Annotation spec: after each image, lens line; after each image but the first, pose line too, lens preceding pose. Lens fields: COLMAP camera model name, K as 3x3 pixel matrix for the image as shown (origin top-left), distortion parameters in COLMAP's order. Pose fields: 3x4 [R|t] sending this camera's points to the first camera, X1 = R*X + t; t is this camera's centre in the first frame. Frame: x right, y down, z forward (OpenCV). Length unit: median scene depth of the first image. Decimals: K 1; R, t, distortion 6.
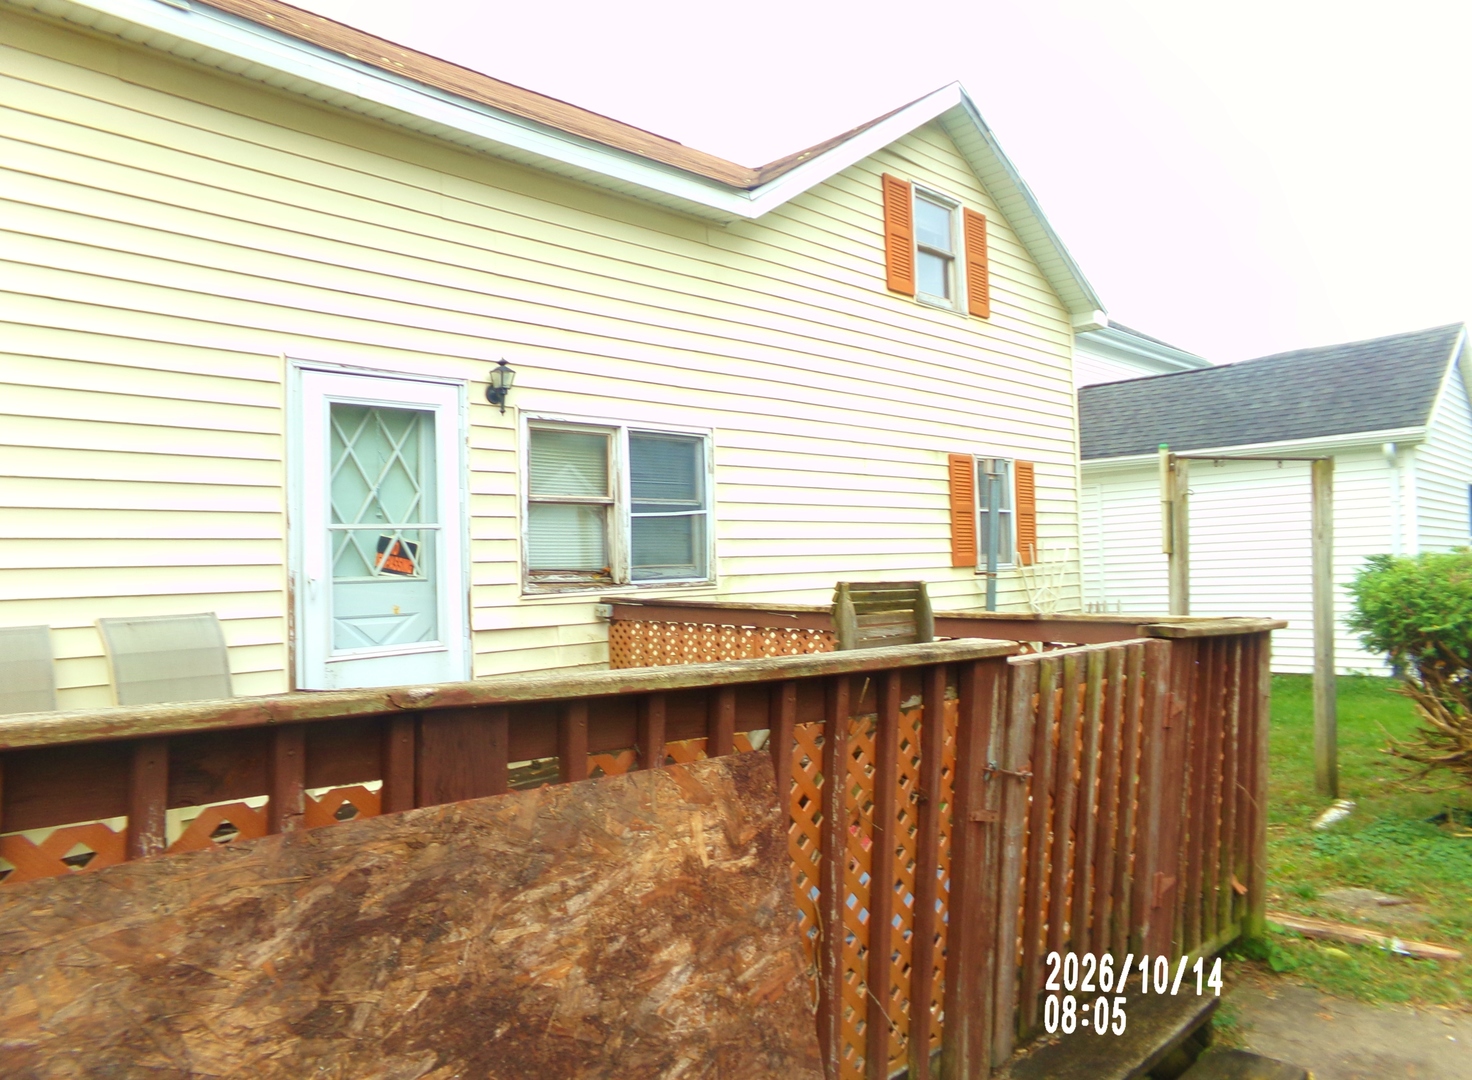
lens RADIAL K [[1004.5, 0, 736.0], [0, 1004.5, 540.0], [0, 0, 1]] dist [0.023786, -0.000594]
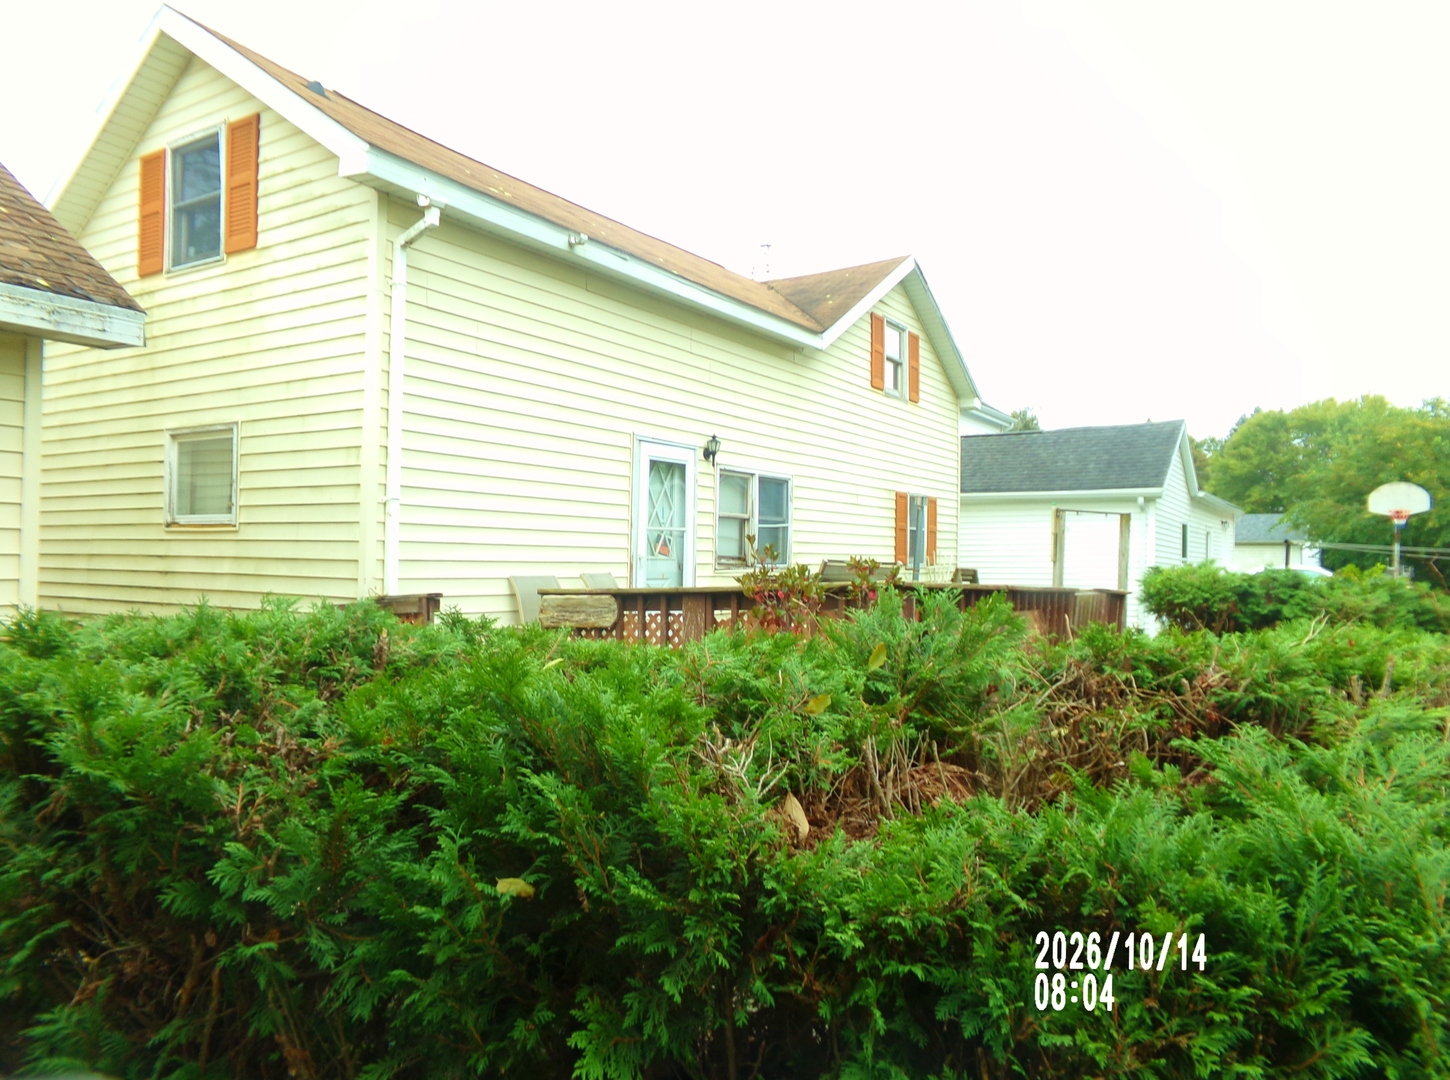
lens RADIAL K [[1017.3, 0, 725.0], [0, 1017.3, 540.0], [0, 0, 1]] dist [0.002857, 0.002731]
pose [[0.975628, 0.045232, 0.214718, -0.390370], [-0.046107, 0.998936, -0.000934, 0.002301], [-0.214532, -0.008988, 0.976676, -0.486597]]
